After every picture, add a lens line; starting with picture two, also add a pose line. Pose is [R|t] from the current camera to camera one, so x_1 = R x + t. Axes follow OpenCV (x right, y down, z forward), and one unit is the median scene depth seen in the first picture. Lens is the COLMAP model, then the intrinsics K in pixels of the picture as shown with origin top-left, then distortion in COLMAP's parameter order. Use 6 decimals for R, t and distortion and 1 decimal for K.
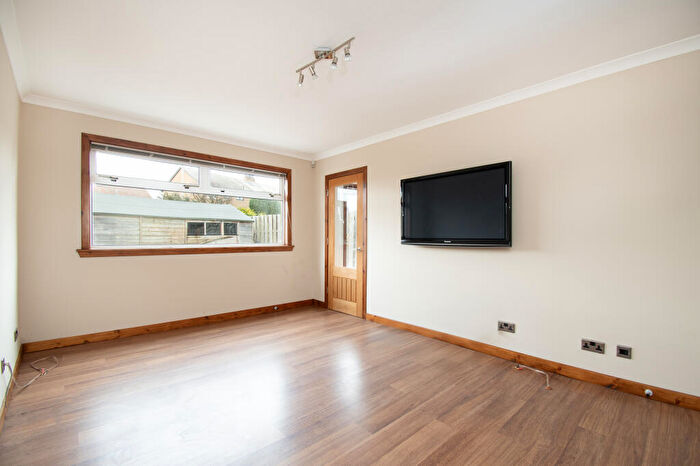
lens RADIAL K [[318.5, 0, 365.7], [0, 318.5, 235.0], [0, 0, 1]] dist [-0.000394, -0.000076]
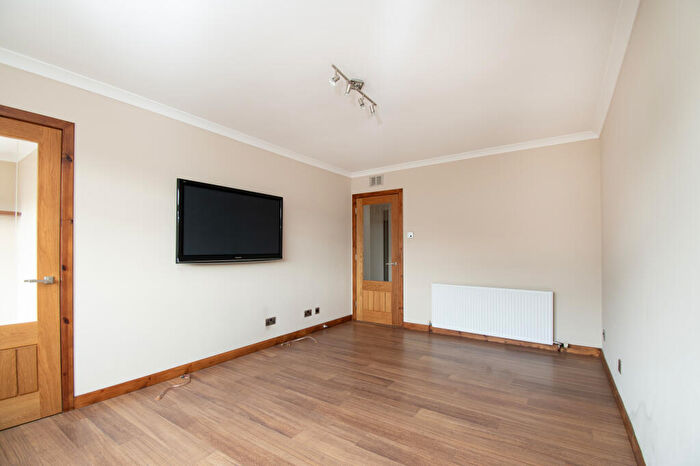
lens RADIAL K [[316.7, 0, 349.2], [0, 316.7, 249.2], [0, 0, 1]] dist [-0.000580, -0.000117]
pose [[-0.207149, -0.002430, 0.978306, -0.667902], [-0.007304, 0.999973, 0.000938, -0.006267], [-0.978282, -0.006952, -0.207161, 0.722176]]
